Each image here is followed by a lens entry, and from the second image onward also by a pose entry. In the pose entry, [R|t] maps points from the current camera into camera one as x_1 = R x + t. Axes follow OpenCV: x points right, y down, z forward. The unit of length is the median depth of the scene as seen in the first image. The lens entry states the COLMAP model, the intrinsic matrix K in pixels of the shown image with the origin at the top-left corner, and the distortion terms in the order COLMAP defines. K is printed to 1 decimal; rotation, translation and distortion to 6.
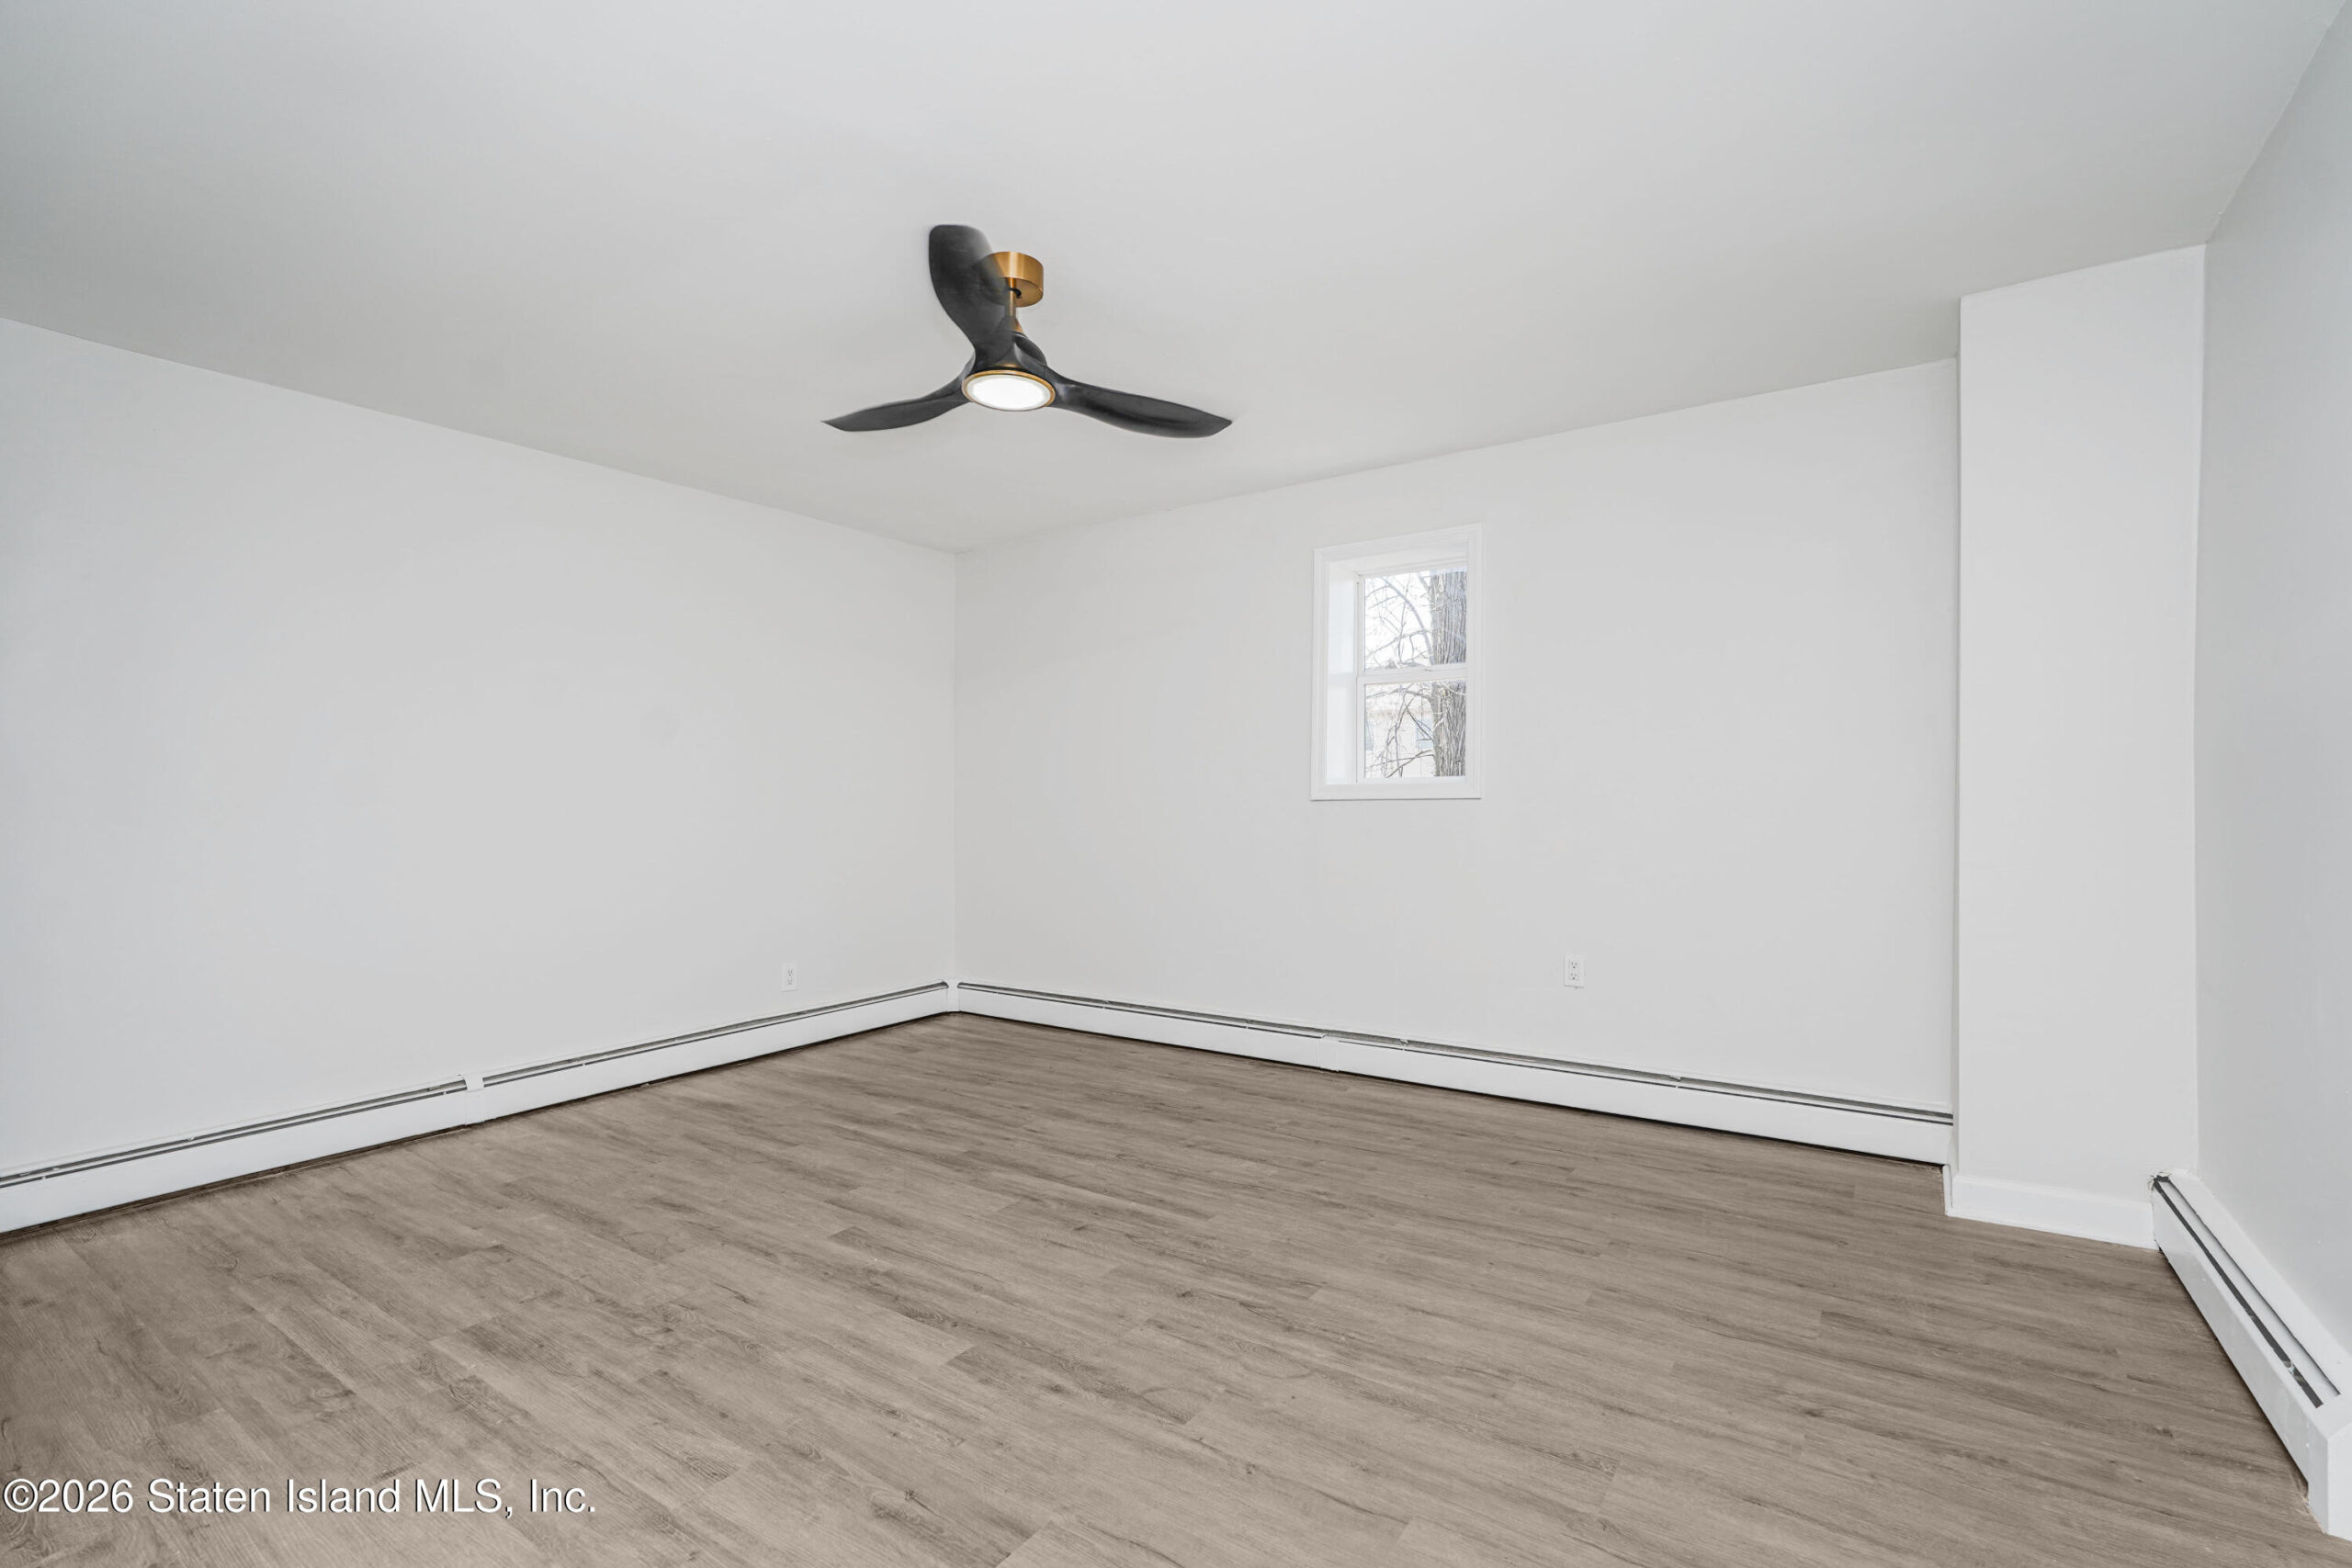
lens RADIAL K [[1063.9, 0, 1176.9], [0, 1063.9, 789.0], [0, 0, 1]] dist [-0.014347, 0.008863]
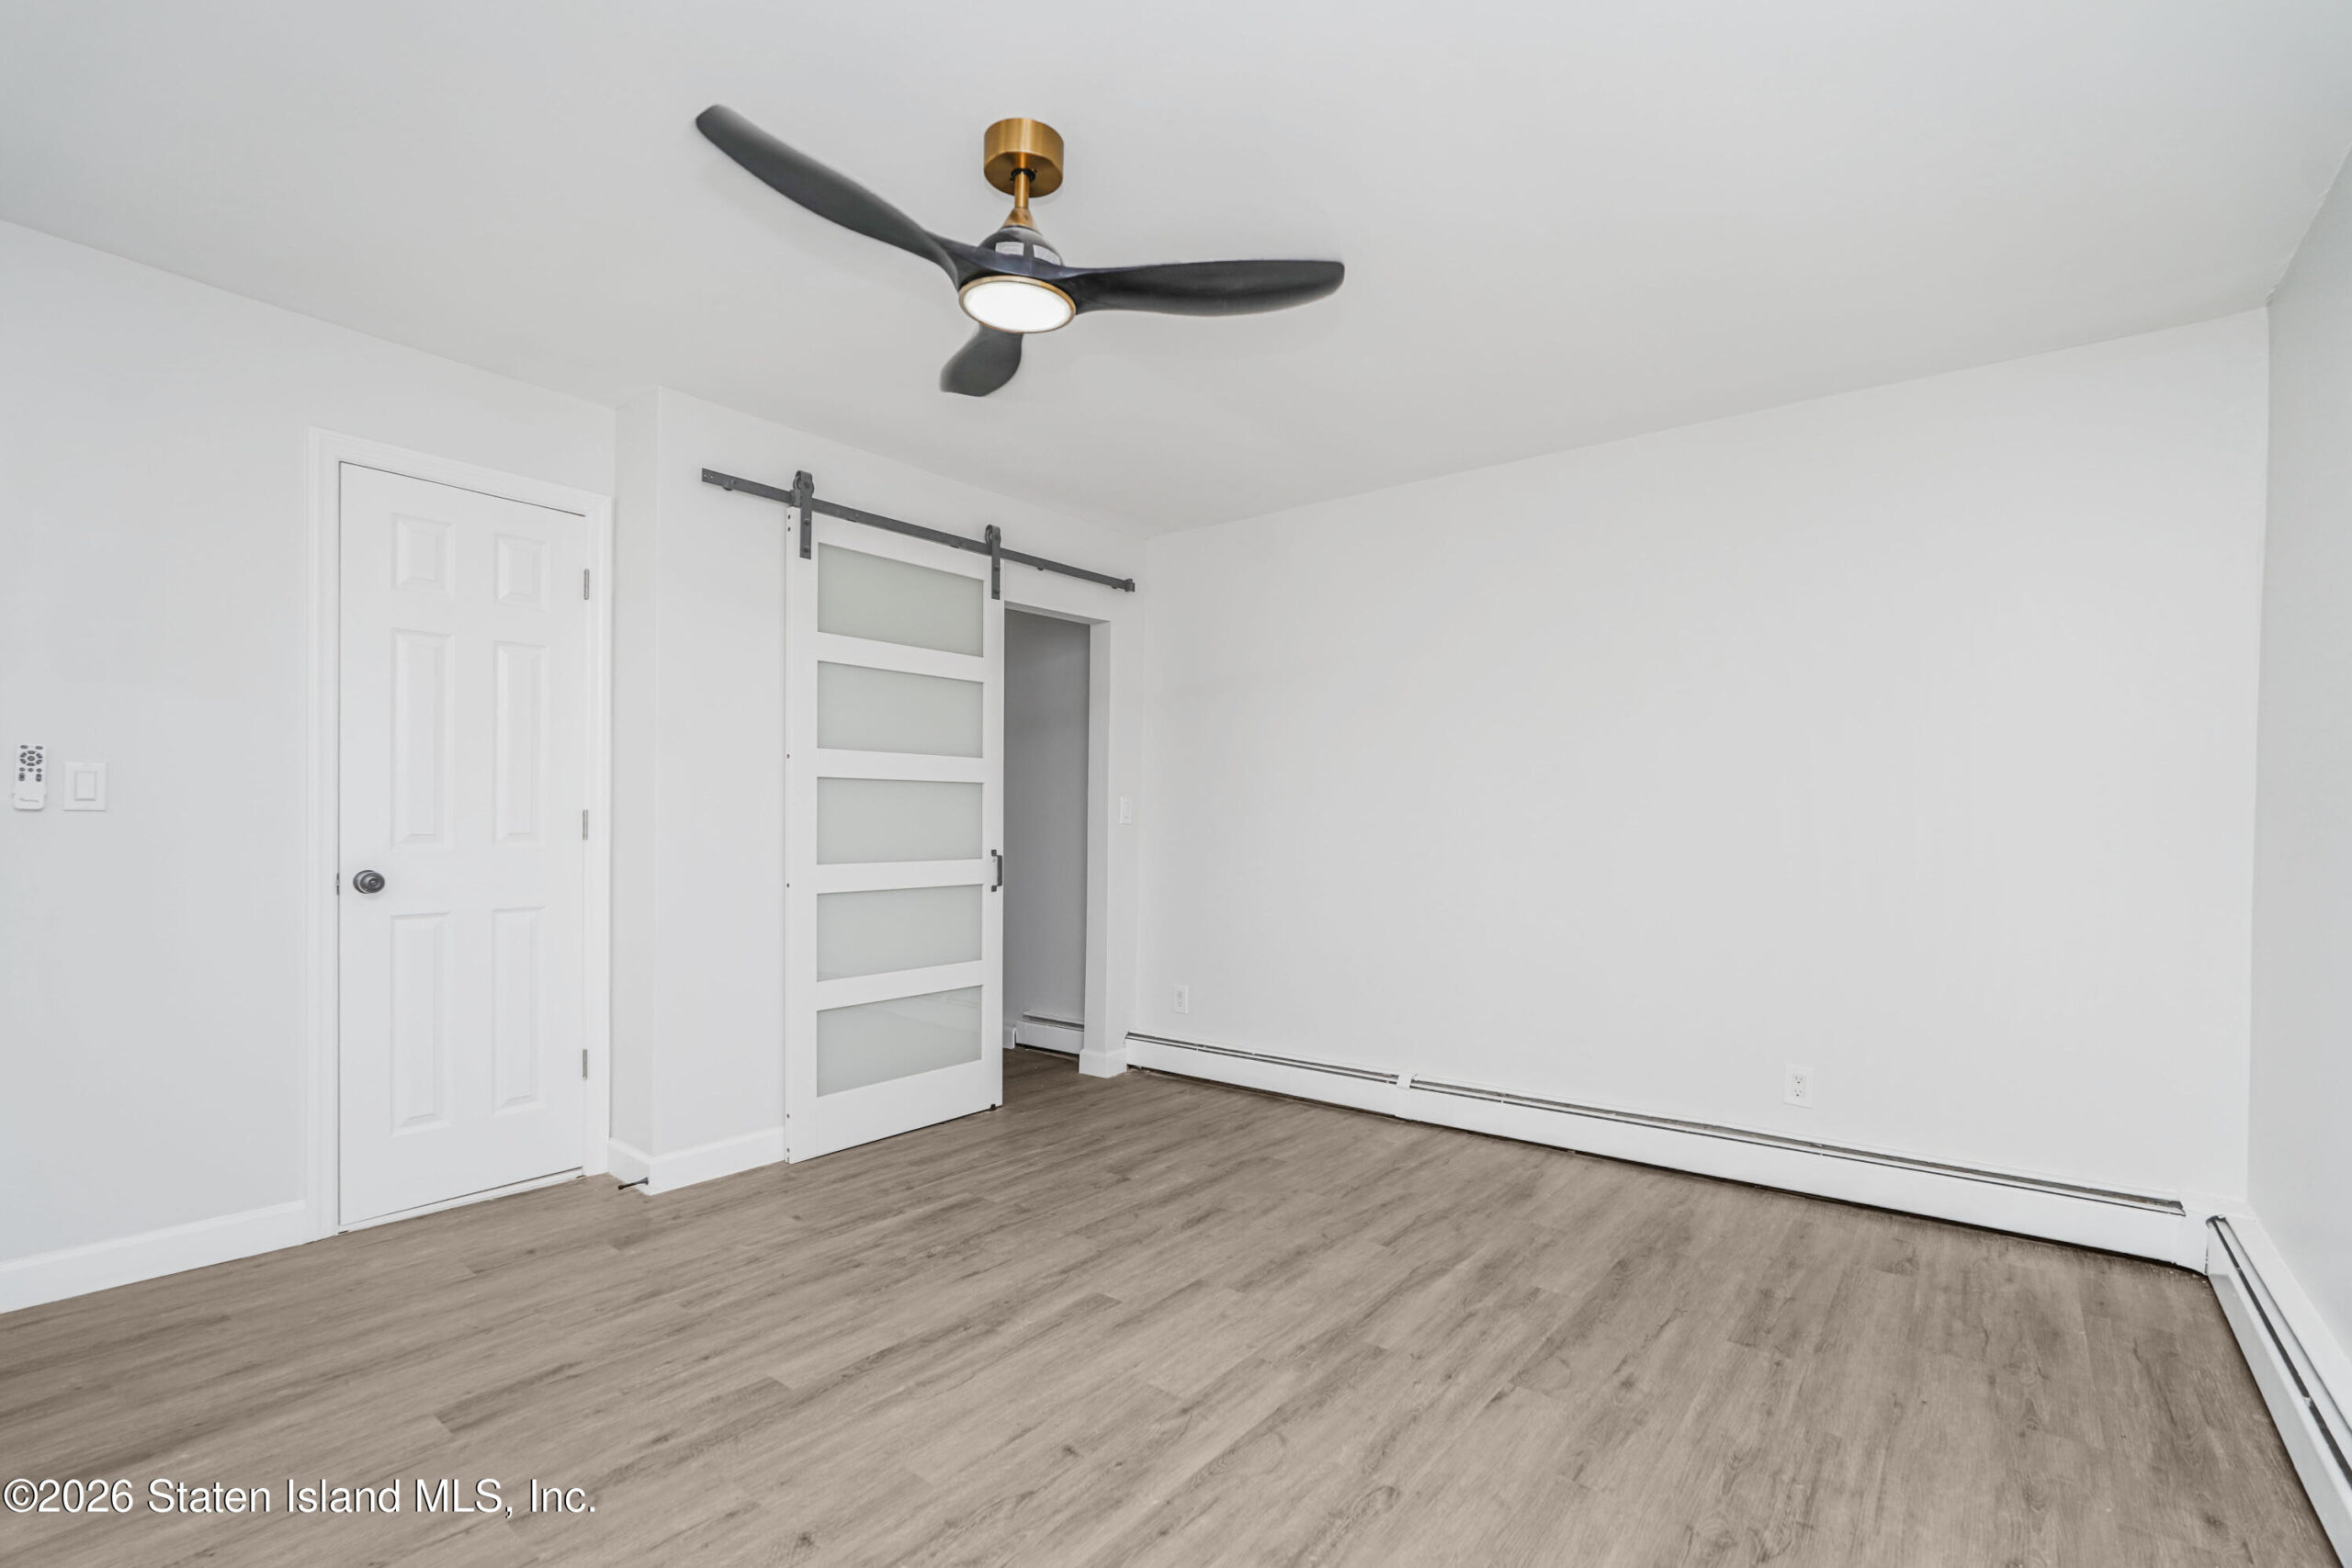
lens RADIAL K [[1063.9, 0, 1178.8], [0, 1063.9, 797.3], [0, 0, 1]] dist [-0.014347, 0.008863]
pose [[-0.066213, -0.011783, -0.997736, 0.558071], [0.003995, 0.999919, -0.012074, -0.004562], [0.997798, -0.004785, -0.066160, 1.039014]]
